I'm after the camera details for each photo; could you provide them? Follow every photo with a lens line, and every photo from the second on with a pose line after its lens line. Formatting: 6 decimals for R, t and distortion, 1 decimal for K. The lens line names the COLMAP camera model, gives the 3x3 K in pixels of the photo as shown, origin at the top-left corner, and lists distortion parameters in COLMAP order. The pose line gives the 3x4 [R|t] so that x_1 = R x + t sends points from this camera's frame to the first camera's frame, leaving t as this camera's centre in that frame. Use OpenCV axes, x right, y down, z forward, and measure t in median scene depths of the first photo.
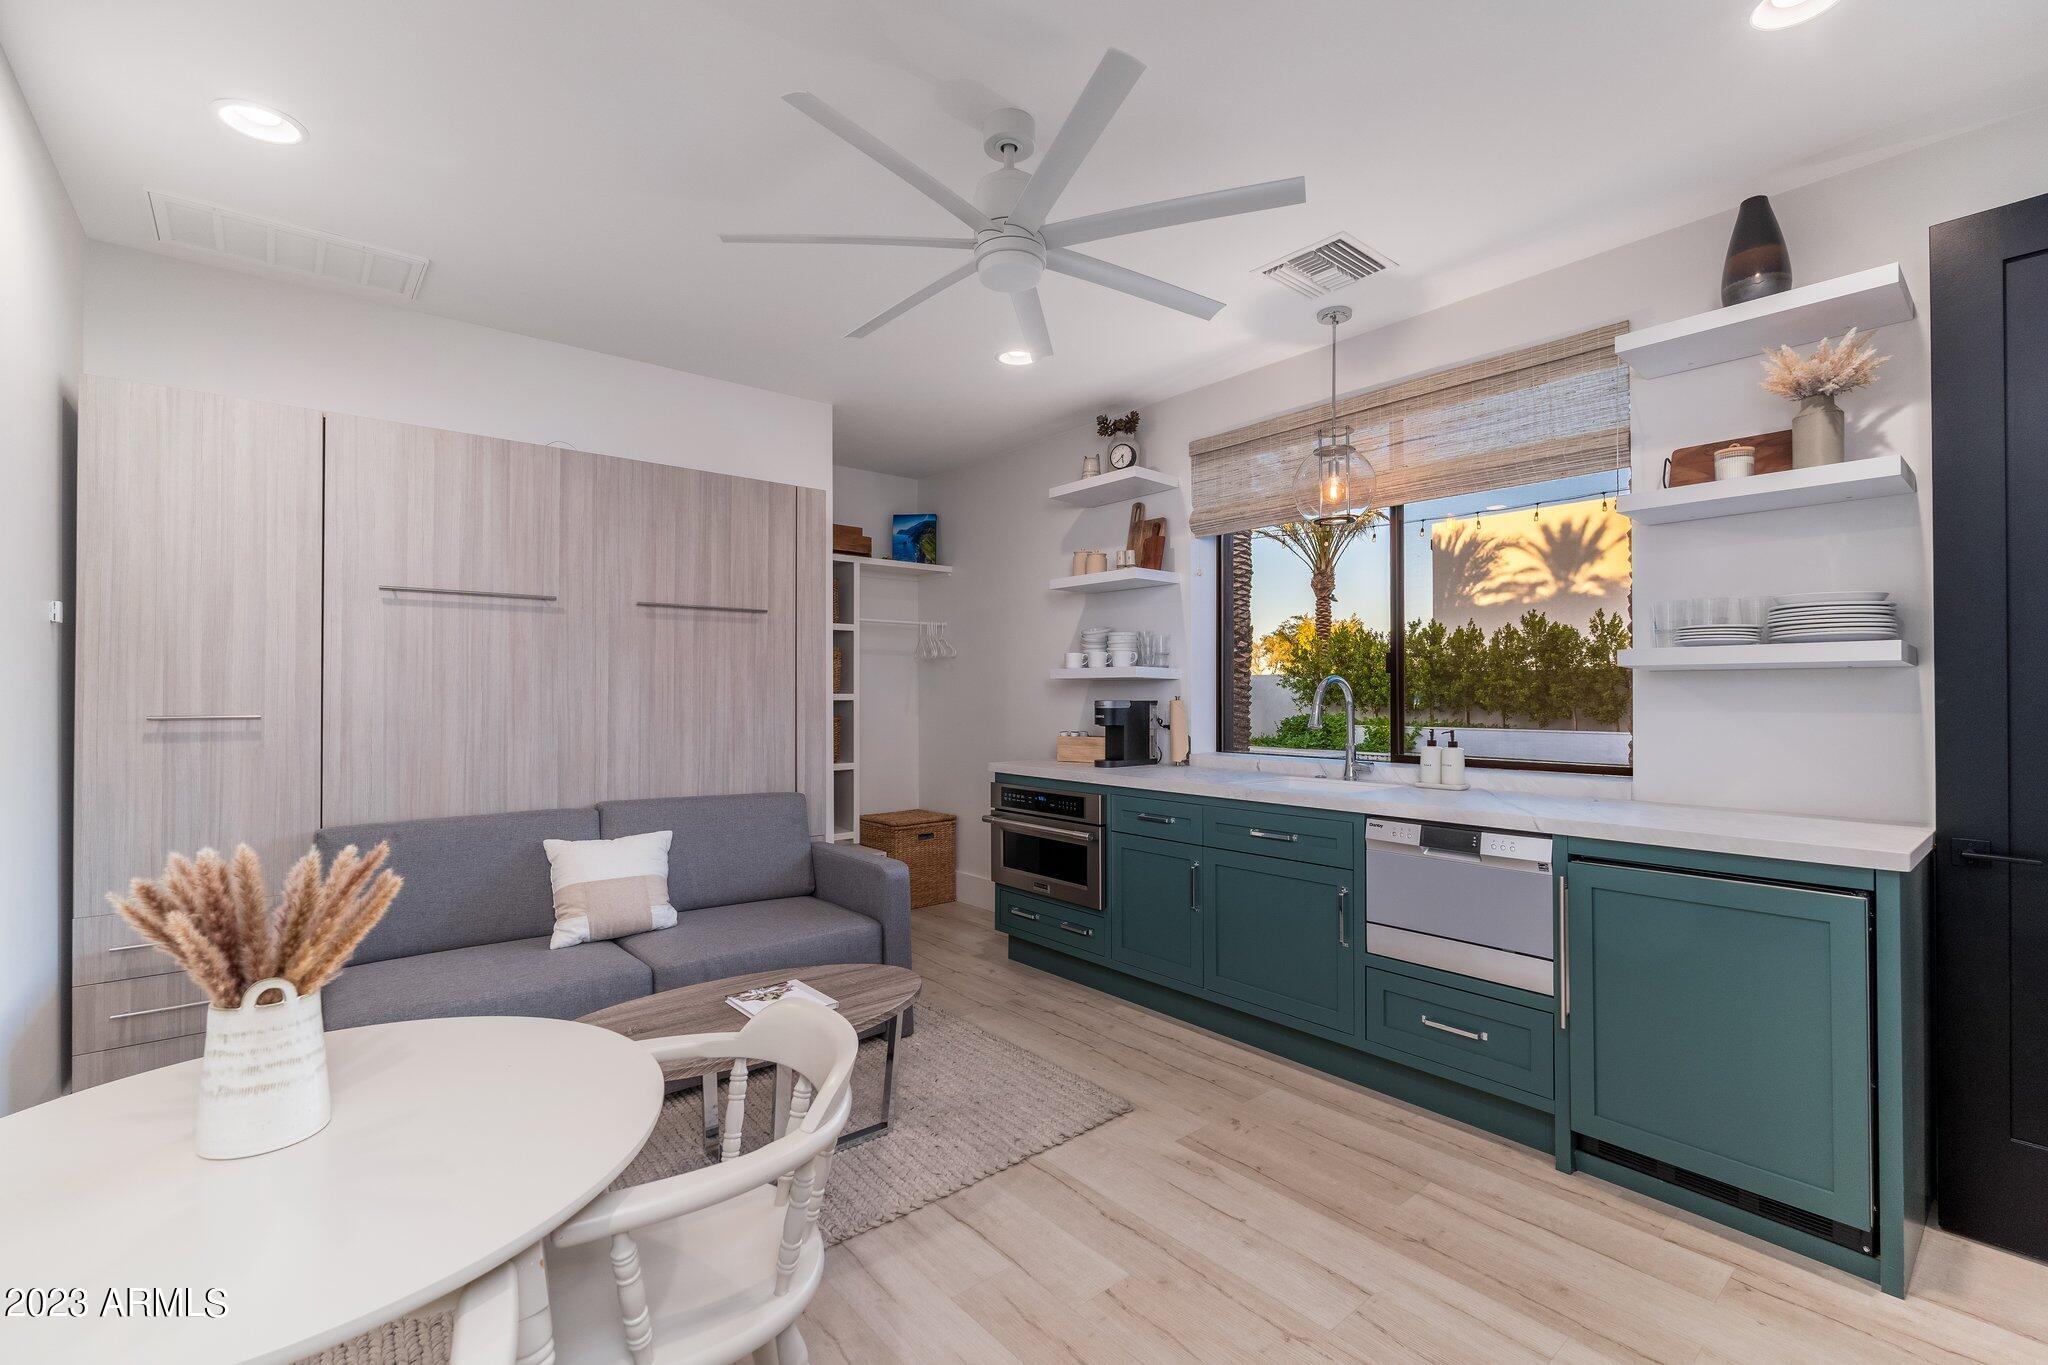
lens RADIAL K [[894.5, 0, 1022.4], [0, 894.5, 686.7], [0, 0, 1]] dist [-0.007491, -0.000160]
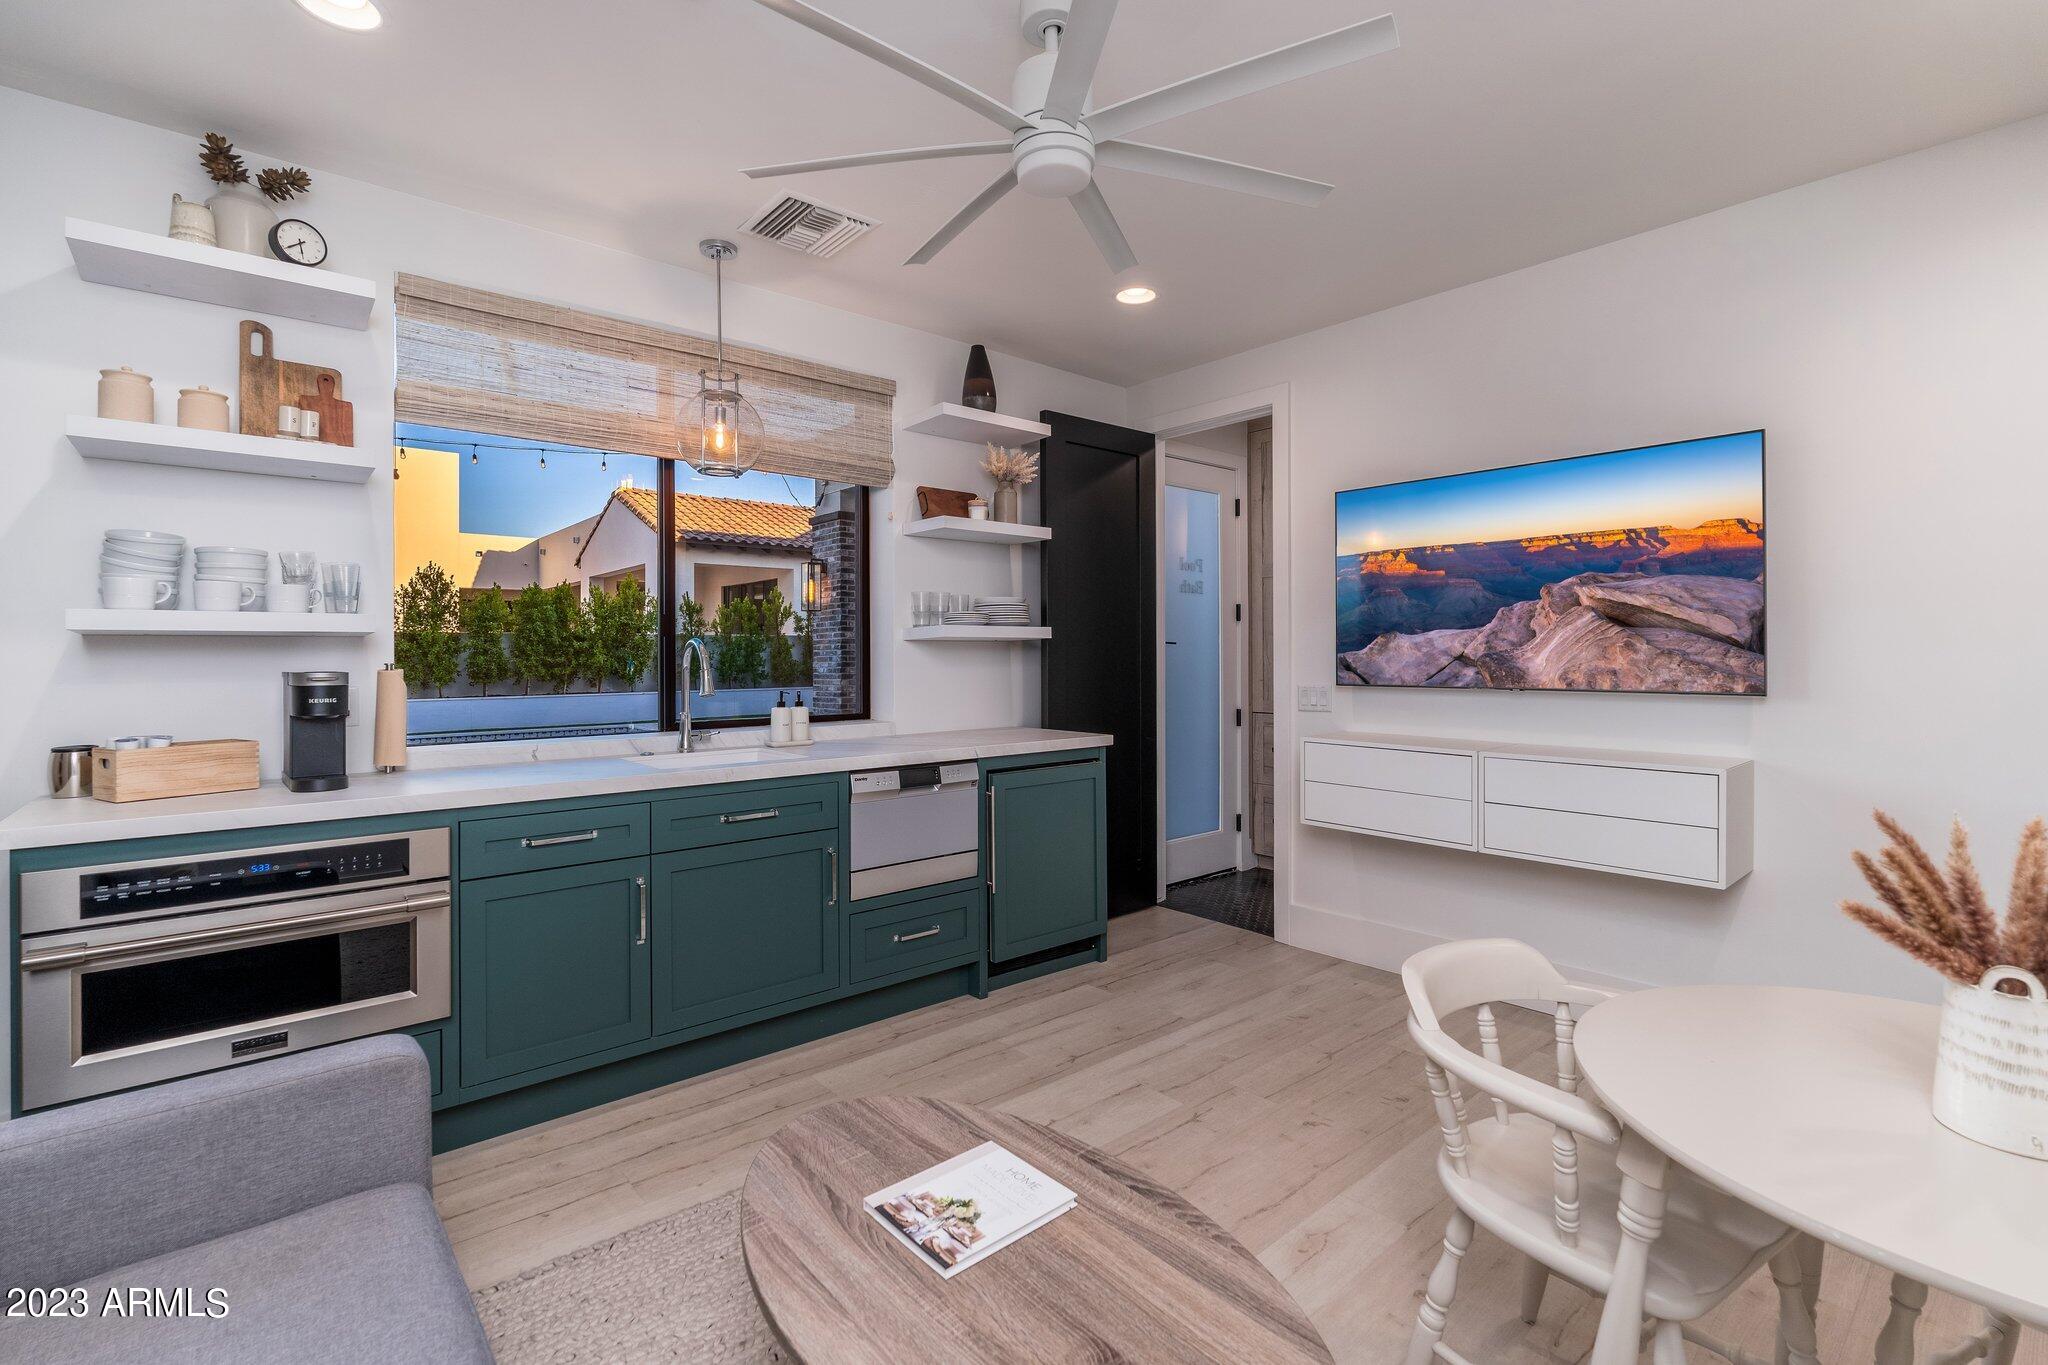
lens RADIAL K [[918.8, 0, 1029.3], [0, 918.8, 651.3], [0, 0, 1]] dist [-0.001750, -0.000068]
pose [[-0.020058, 0.004302, 0.999790, -0.647486], [-0.003222, 0.999985, -0.004367, 0.004553], [-0.999794, -0.003309, -0.020044, 0.739870]]
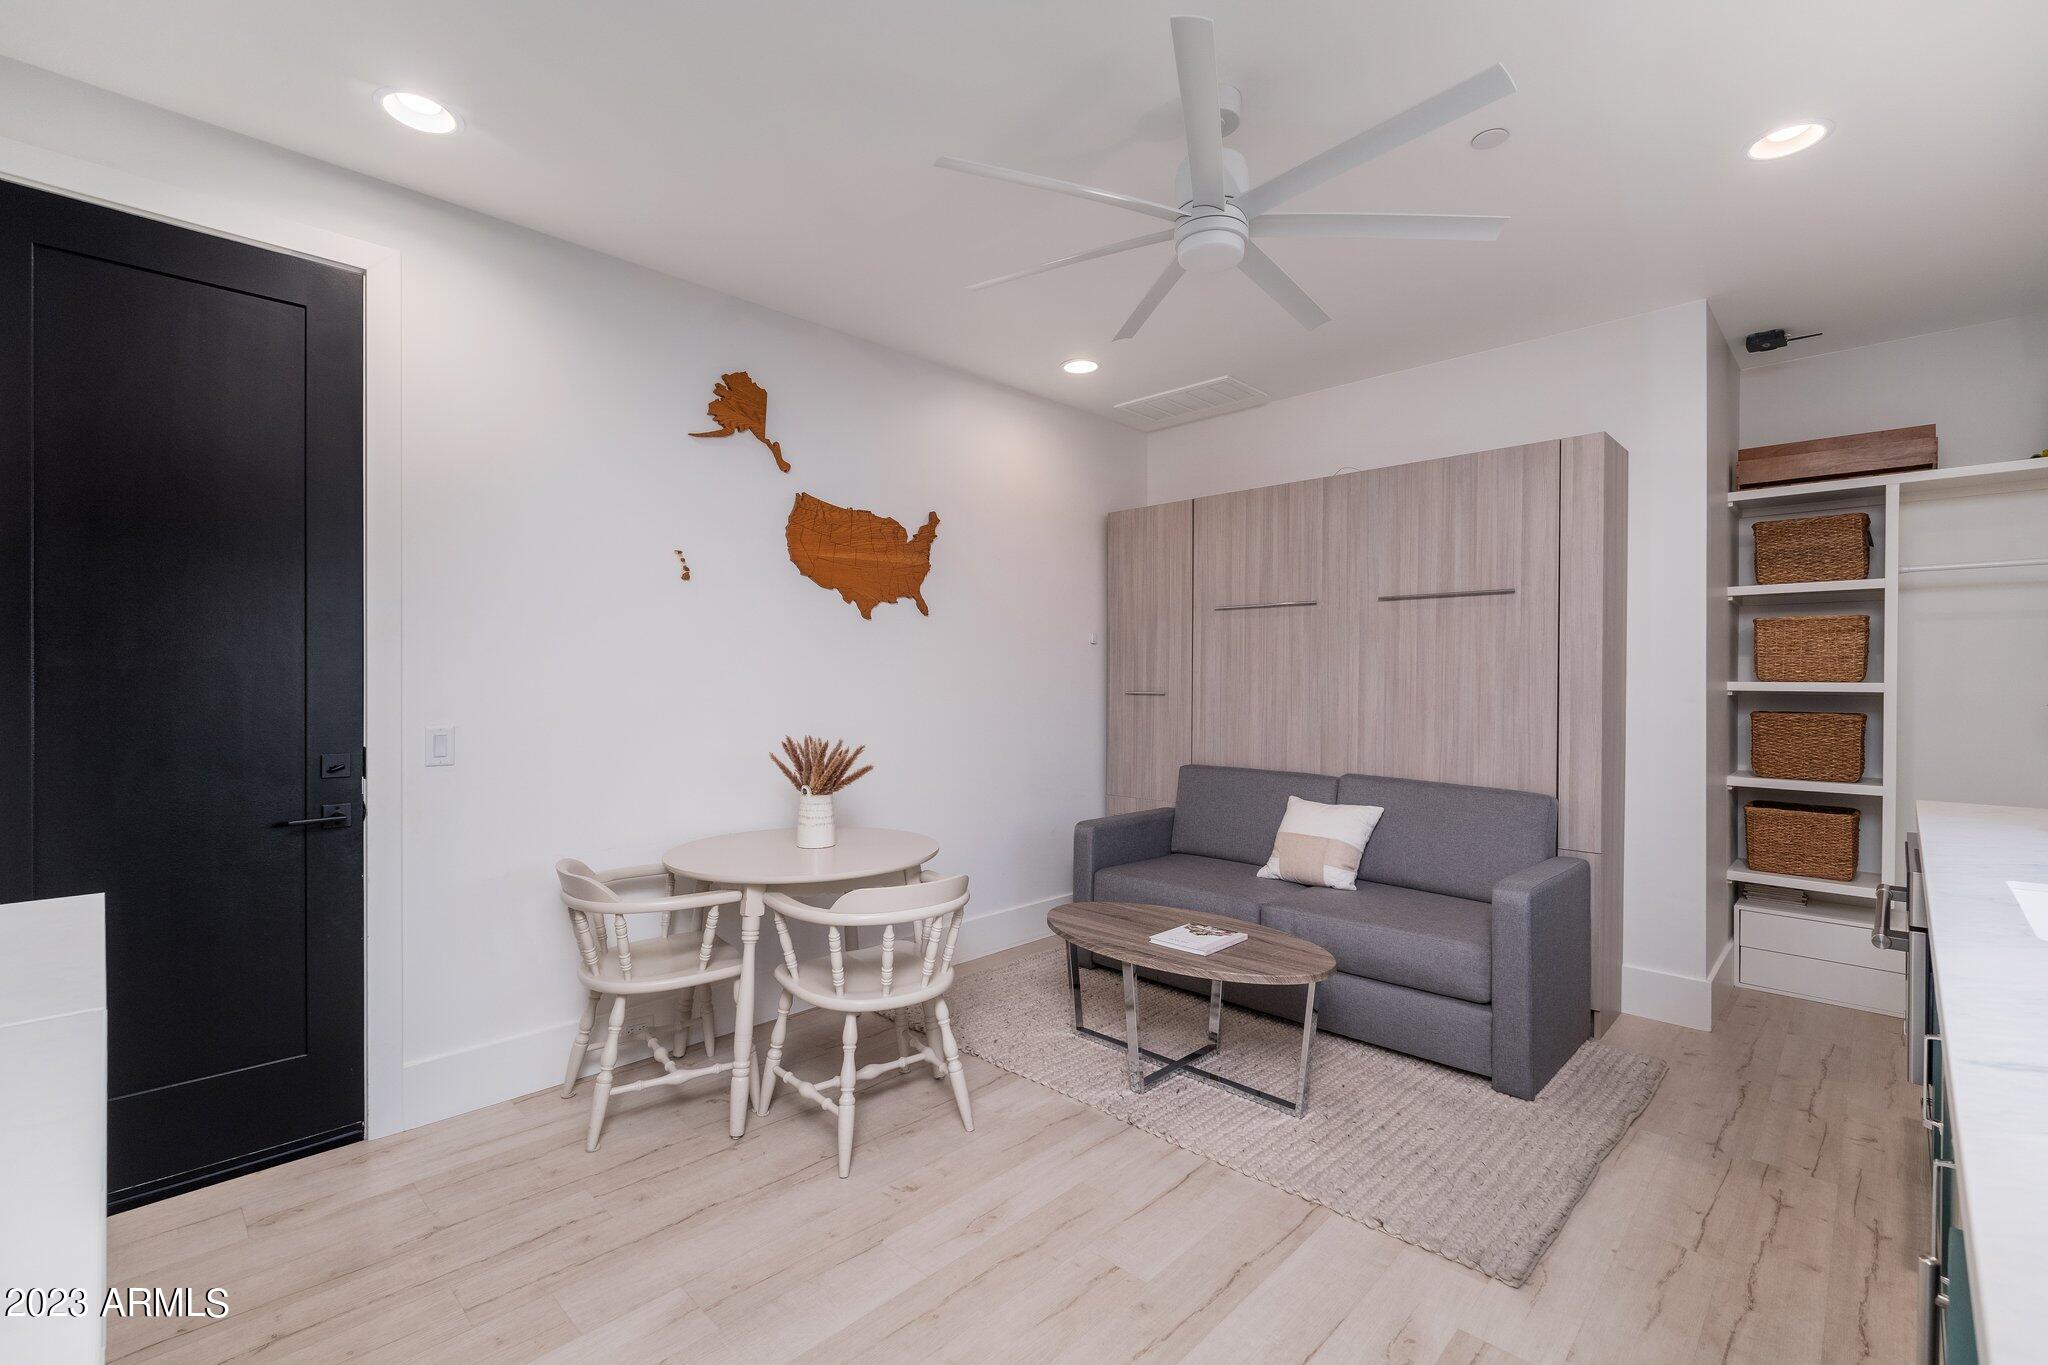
lens RADIAL K [[894.5, 0, 1021.0], [0, 894.5, 687.3], [0, 0, 1]] dist [-0.004925, -0.000493]
pose [[0.097632, 0.012424, -0.995145, 0.675988], [0.004371, 0.999907, 0.012912, 0.000292], [0.995213, -0.005610, 0.097568, 0.492049]]
